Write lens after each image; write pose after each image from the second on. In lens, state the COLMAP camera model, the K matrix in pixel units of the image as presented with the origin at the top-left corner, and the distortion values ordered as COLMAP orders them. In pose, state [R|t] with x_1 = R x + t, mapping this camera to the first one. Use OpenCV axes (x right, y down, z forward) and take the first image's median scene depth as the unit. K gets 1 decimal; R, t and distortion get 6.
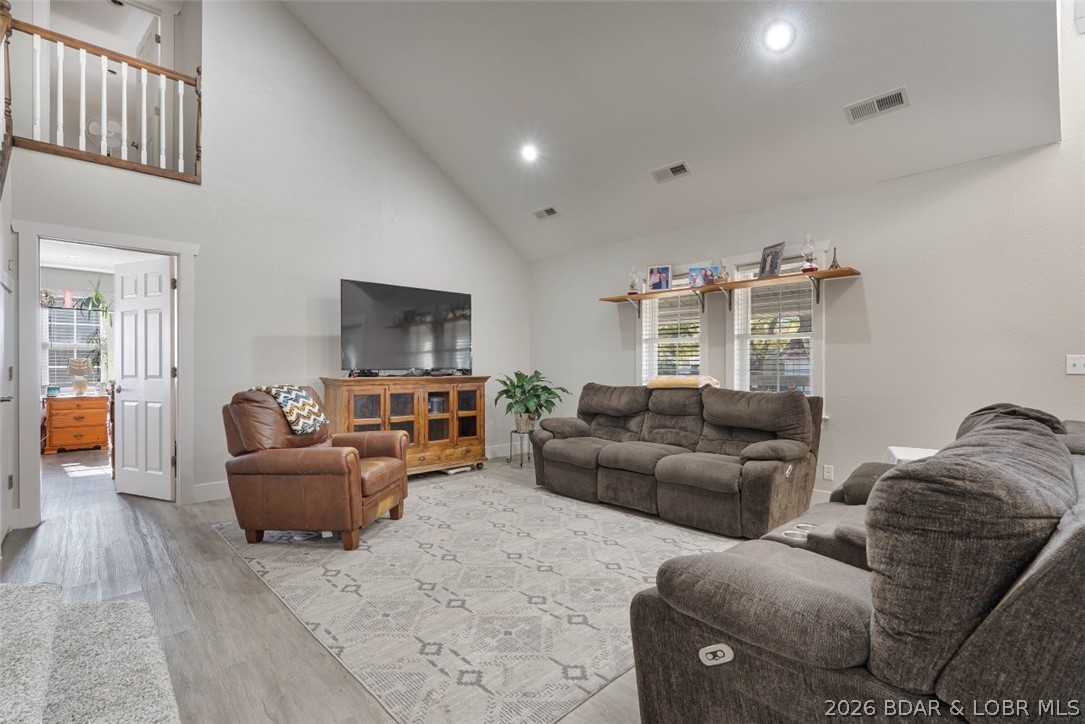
lens RADIAL K [[491.3, 0, 543.1], [0, 491.3, 366.0], [0, 0, 1]] dist [0.002264, -0.008369]
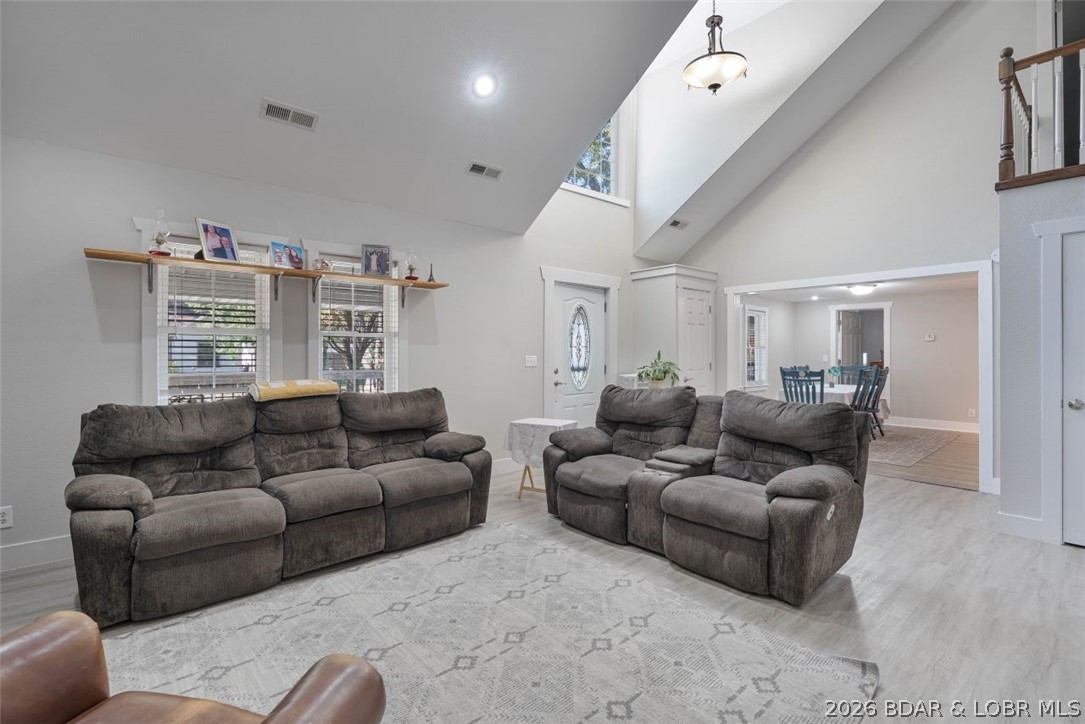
lens RADIAL K [[497.0, 0, 536.8], [0, 497.0, 353.3], [0, 0, 1]] dist [0.001044, -0.023153]
pose [[0.046775, 0.000788, 0.998905, -0.620378], [0.006800, 0.999976, -0.001107, -0.026492], [-0.998882, 0.006844, 0.046768, 0.742817]]
